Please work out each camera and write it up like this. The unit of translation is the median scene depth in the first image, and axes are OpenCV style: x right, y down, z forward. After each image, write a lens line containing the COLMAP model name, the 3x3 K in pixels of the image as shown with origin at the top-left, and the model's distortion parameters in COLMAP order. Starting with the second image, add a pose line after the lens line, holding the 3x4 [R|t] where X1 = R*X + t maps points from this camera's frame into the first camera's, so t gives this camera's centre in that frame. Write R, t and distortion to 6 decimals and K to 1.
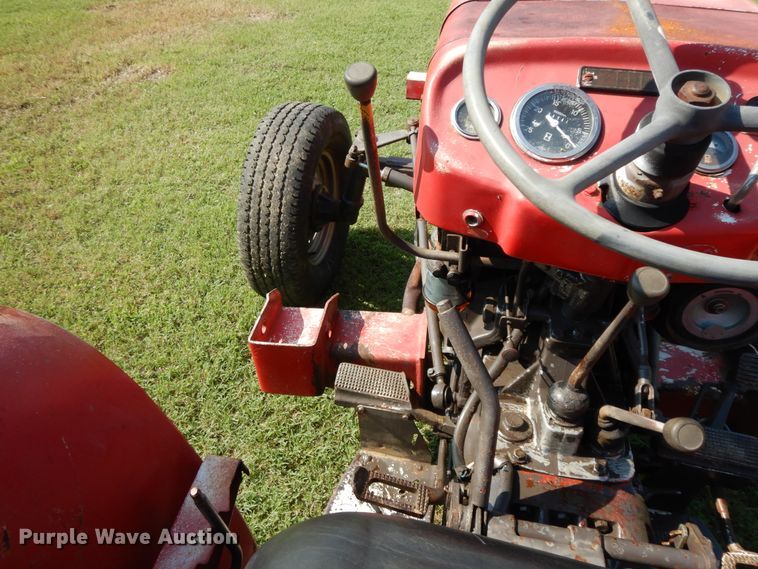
lens RADIAL K [[535.4, 0, 379.6], [0, 535.4, 285.6], [0, 0, 1]] dist [0.022122, -0.015166]
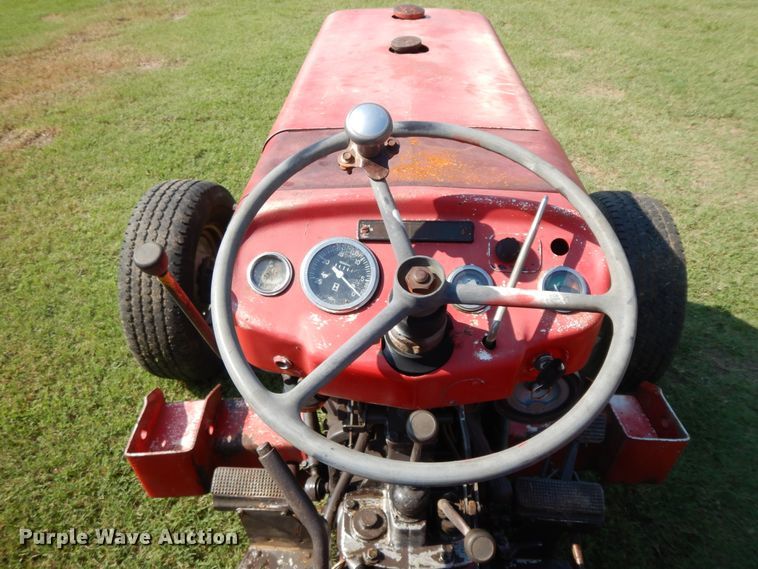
lens RADIAL K [[535.4, 0, 380.5], [0, 535.4, 283.1], [0, 0, 1]] dist [0.022122, -0.015166]
pose [[0.986489, -0.119396, 0.112176, 0.106759], [0.122389, 0.992277, -0.020159, -0.095420], [-0.108903, 0.033616, 0.993484, -0.038925]]
